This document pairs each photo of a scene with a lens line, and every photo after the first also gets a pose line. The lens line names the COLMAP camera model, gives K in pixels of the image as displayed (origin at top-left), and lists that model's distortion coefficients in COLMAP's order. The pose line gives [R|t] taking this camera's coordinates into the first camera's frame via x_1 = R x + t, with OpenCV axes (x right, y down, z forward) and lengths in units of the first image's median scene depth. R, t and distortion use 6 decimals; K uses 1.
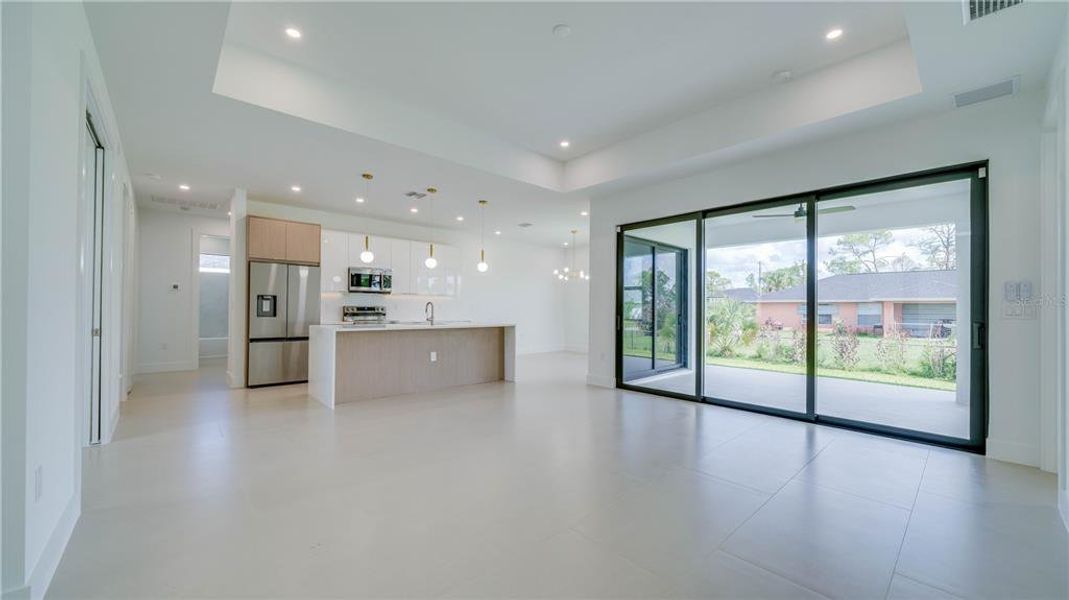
lens RADIAL K [[407.3, 0, 536.6], [0, 407.3, 308.5], [0, 0, 1]] dist [0.003371, 0.000046]
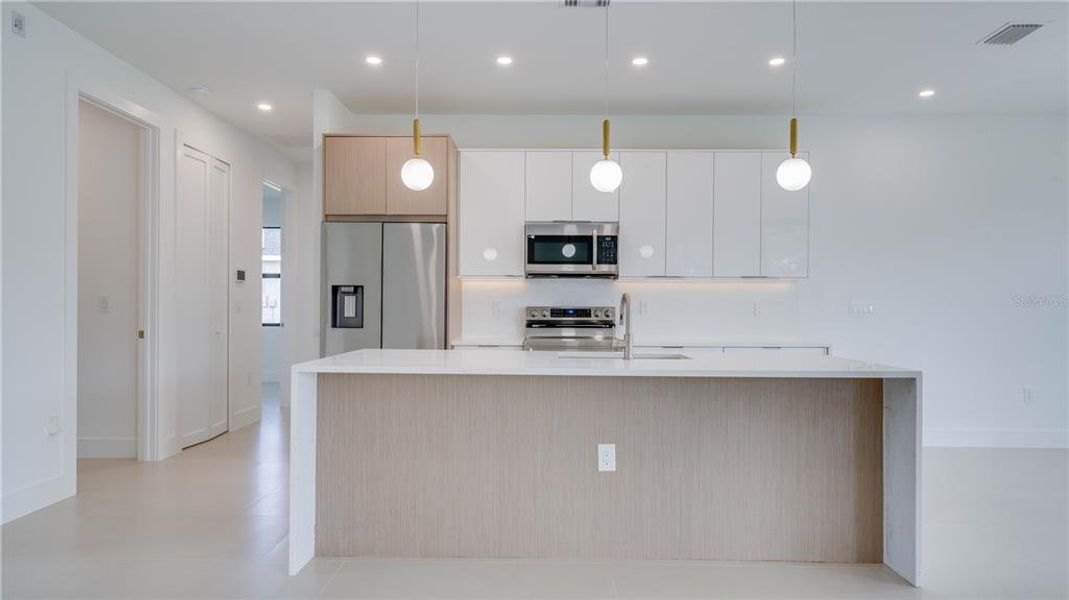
lens RADIAL K [[631.1, 0, 537.1], [0, 631.1, 316.9], [0, 0, 1]] dist [0.004897, 0.001511]
pose [[0.723080, 0.008043, -0.690717, 0.050829], [-0.001939, 0.999952, 0.009614, -0.001257], [0.690761, -0.005612, 0.723061, 0.520021]]
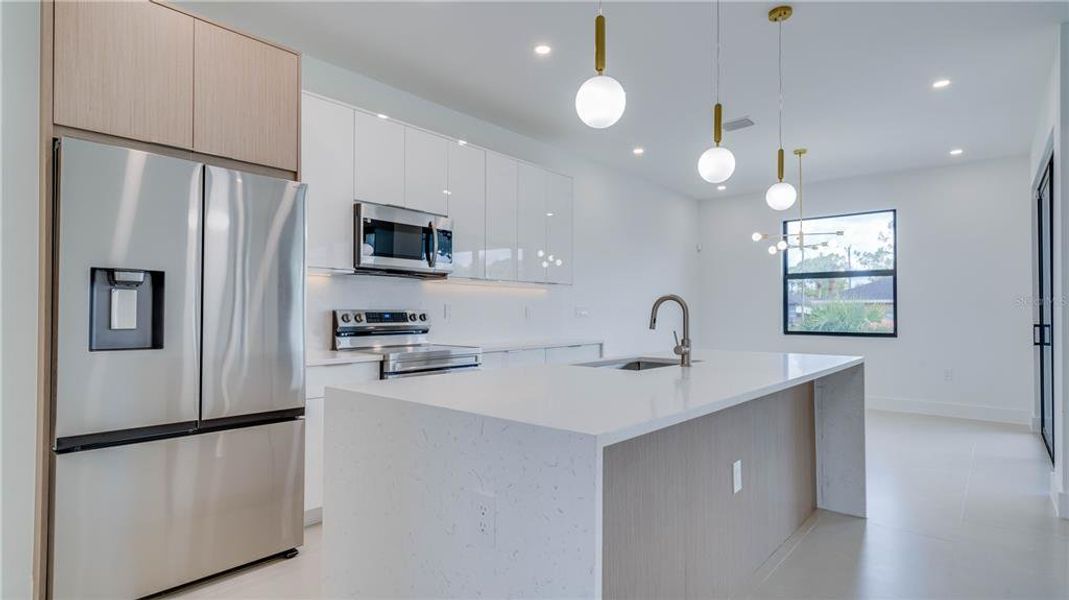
lens RADIAL K [[542.2, 0, 533.9], [0, 542.2, 307.8], [0, 0, 1]] dist [0.001271, 0.000071]
pose [[0.993265, -0.007911, 0.115595, -0.385181], [0.009389, 0.999881, -0.012247, -0.000431], [-0.115484, 0.013250, 0.993221, 0.541856]]
